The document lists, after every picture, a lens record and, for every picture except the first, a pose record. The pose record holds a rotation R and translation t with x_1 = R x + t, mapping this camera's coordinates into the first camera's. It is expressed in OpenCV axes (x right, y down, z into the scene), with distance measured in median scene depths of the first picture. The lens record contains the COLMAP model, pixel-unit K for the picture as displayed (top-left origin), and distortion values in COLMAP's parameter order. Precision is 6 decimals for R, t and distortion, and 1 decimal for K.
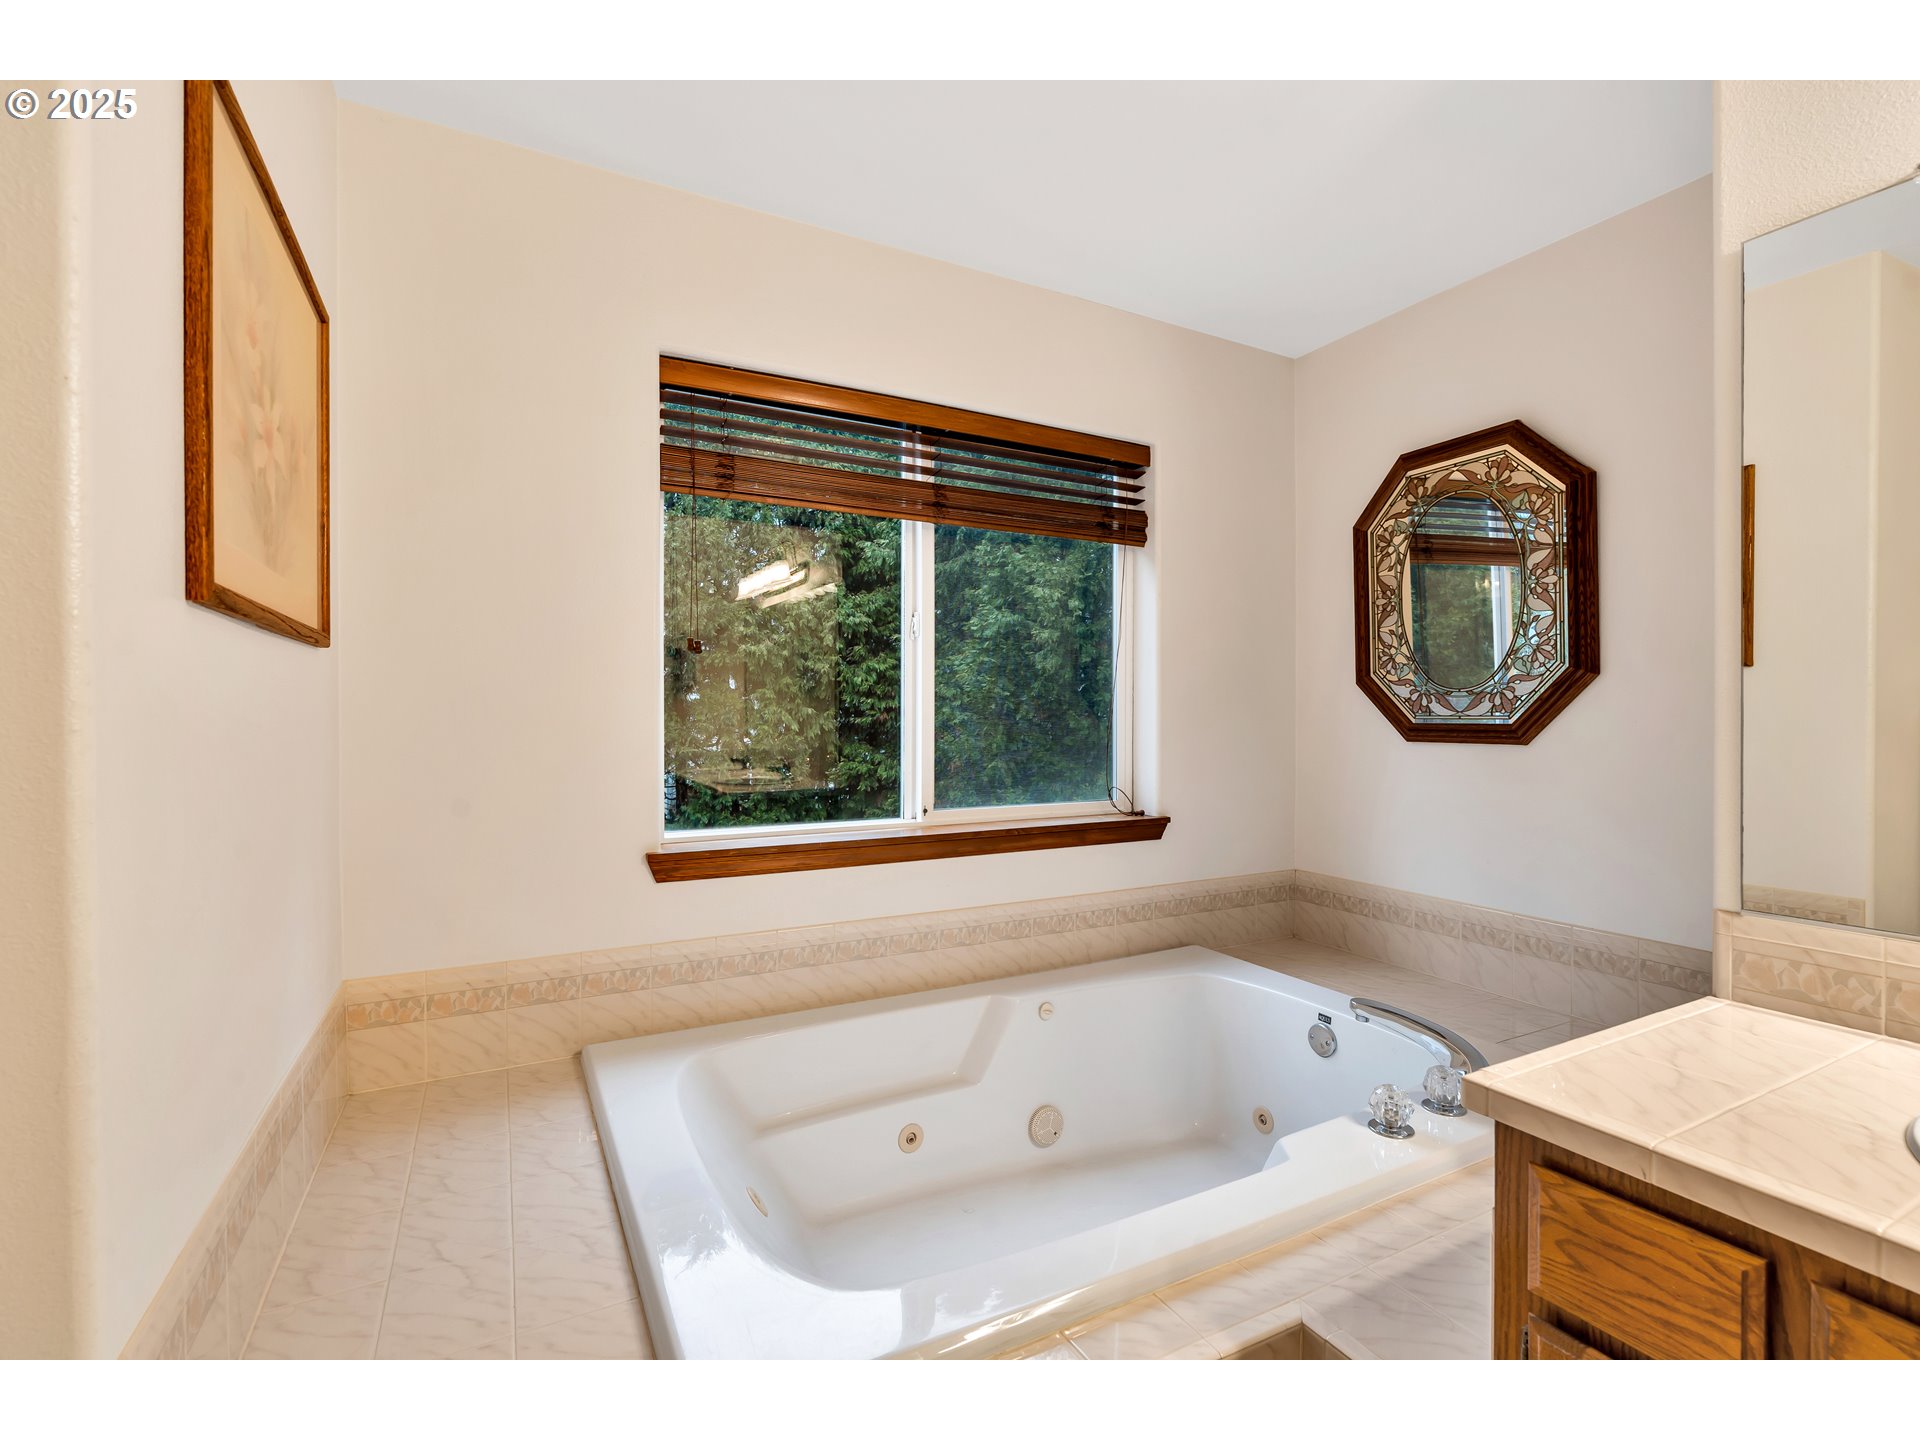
lens RADIAL K [[870.5, 0, 952.2], [0, 870.5, 711.7], [0, 0, 1]] dist [-0.011254, 0.004295]
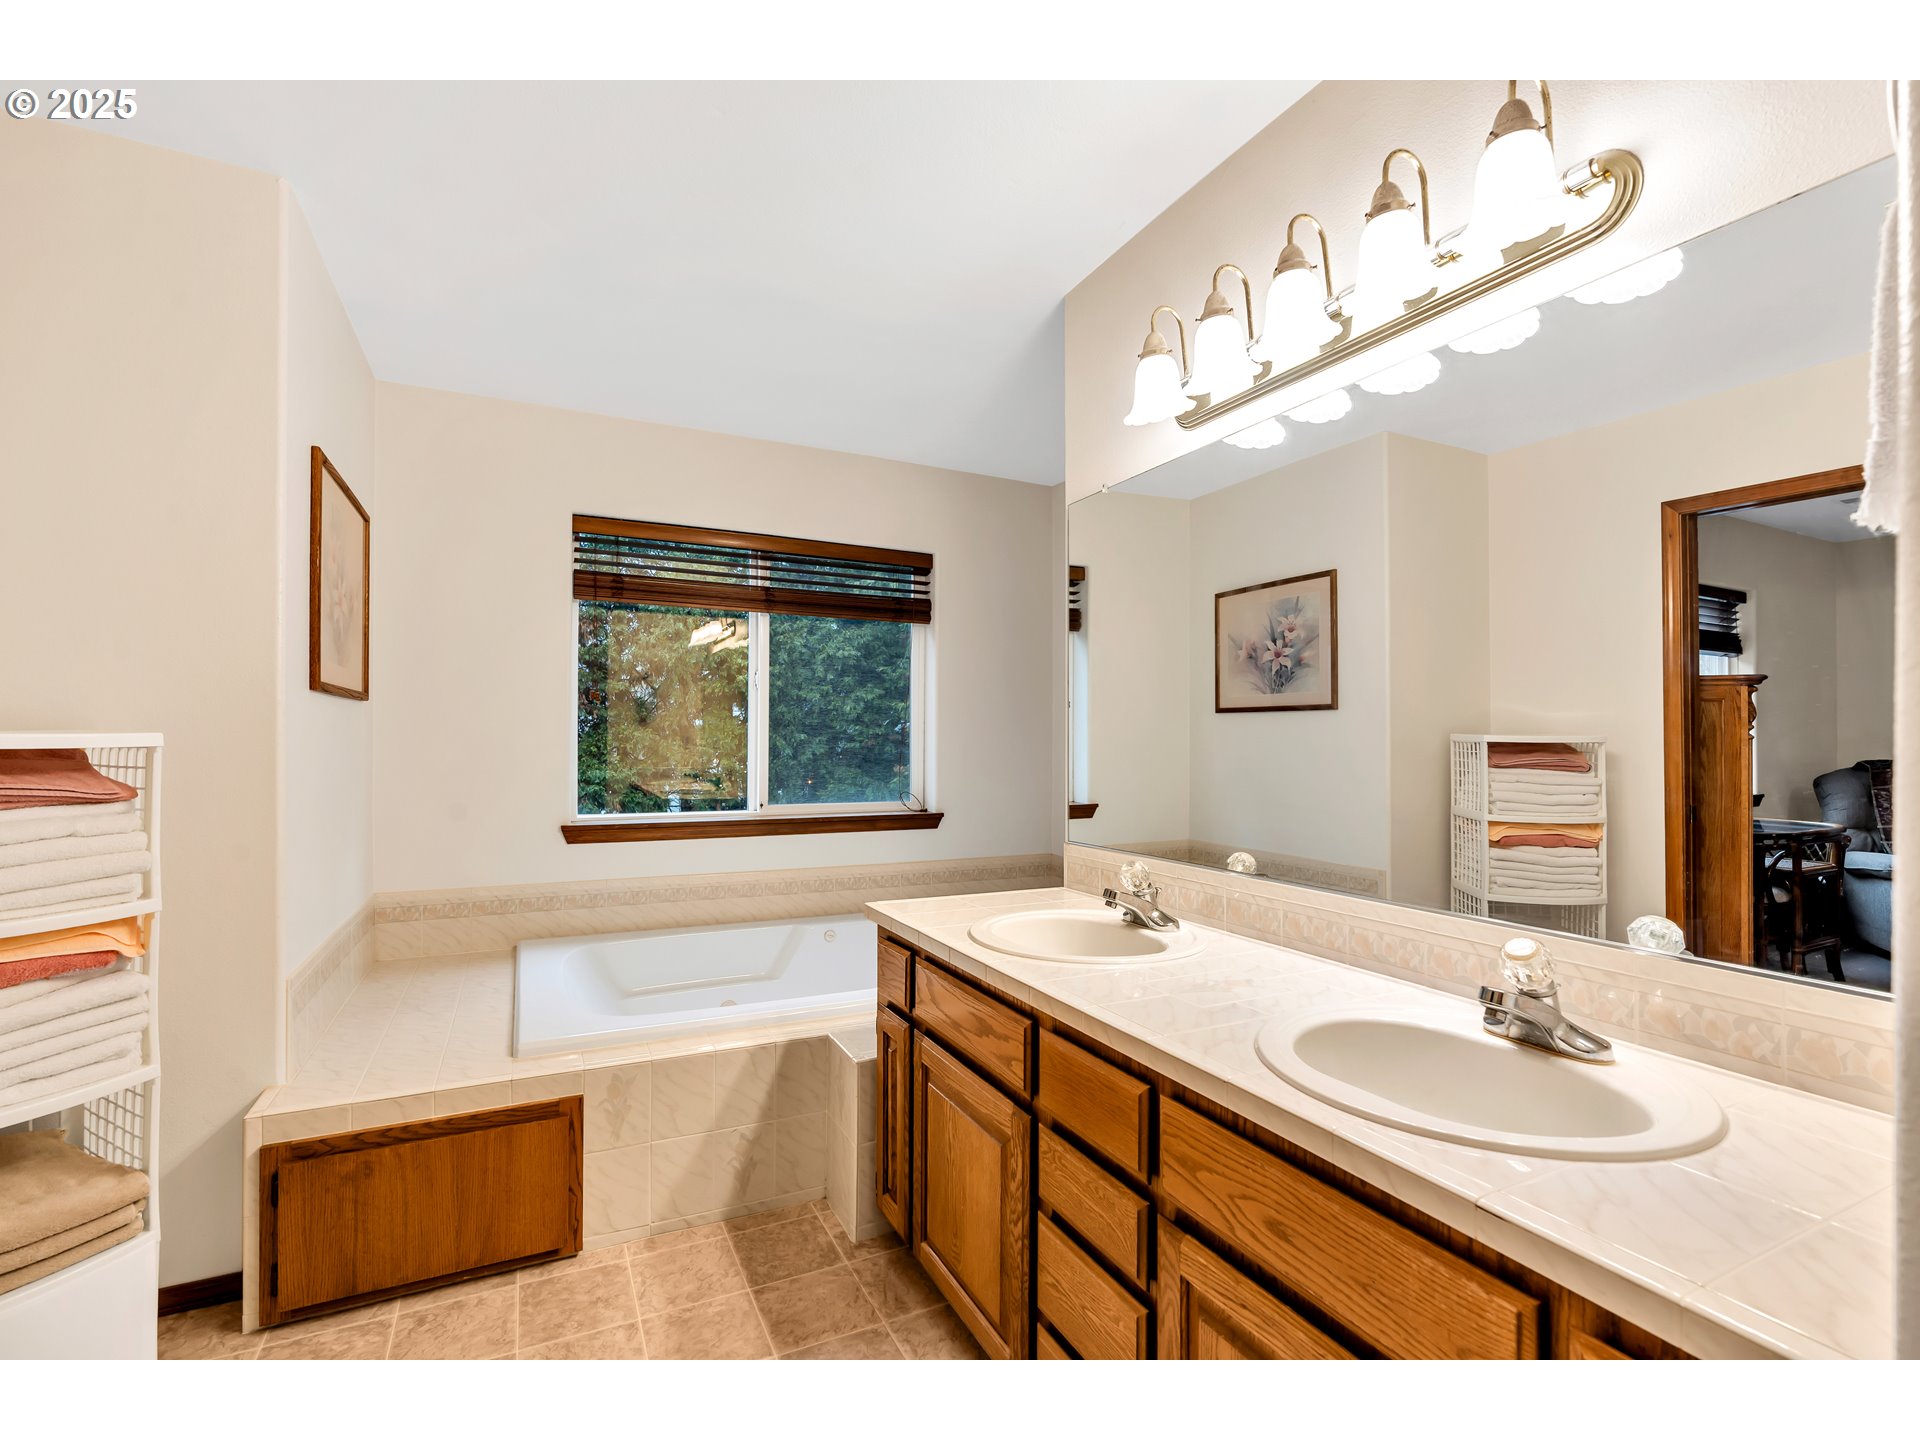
lens RADIAL K [[870.5, 0, 972.5], [0, 870.5, 733.2], [0, 0, 1]] dist [-0.011254, 0.004295]
pose [[0.999924, 0.007715, -0.009651, 0.339143], [-0.007768, 0.999954, -0.005552, -0.003828], [0.009608, 0.005626, 0.999938, -0.481553]]
